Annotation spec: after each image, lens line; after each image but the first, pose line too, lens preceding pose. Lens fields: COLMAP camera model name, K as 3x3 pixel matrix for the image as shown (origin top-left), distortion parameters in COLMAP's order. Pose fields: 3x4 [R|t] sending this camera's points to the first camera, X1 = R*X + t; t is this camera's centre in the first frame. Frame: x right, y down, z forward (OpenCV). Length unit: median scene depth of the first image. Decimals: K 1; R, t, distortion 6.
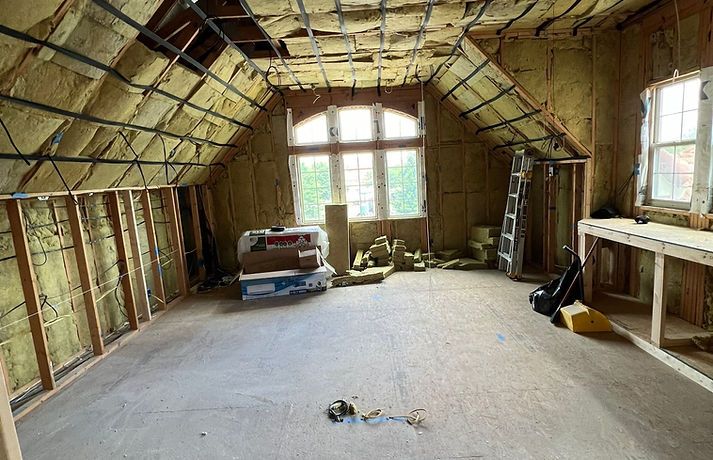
lens RADIAL K [[372.0, 0, 355.4], [0, 372.0, 226.8], [0, 0, 1]] dist [0.003286, -0.000417]
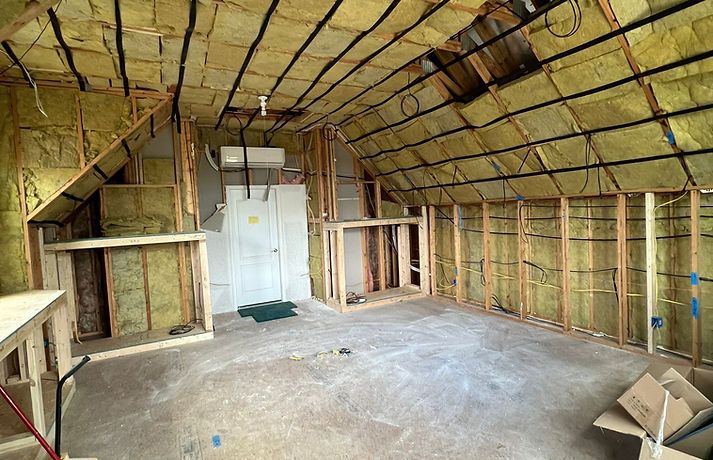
lens RADIAL K [[372.0, 0, 354.2], [0, 372.0, 232.4], [0, 0, 1]] dist [0.003286, -0.000417]
pose [[-0.870527, 0.138829, -0.472132, 0.433775], [0.041031, 0.976519, 0.211487, -0.250150], [0.490407, 0.164733, -0.855783, 1.664557]]
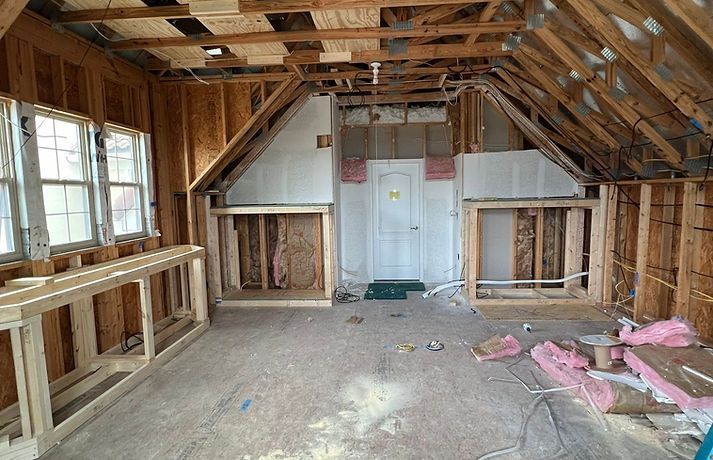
lens RADIAL K [[372.0, 0, 358.6], [0, 372.0, 229.6], [0, 0, 1]] dist [0.003286, -0.000417]
pose [[-0.994908, 0.082010, 0.058583, 0.074142], [0.093611, 0.967321, 0.235642, -0.220062], [-0.037344, 0.239926, -0.970073, 1.627787]]
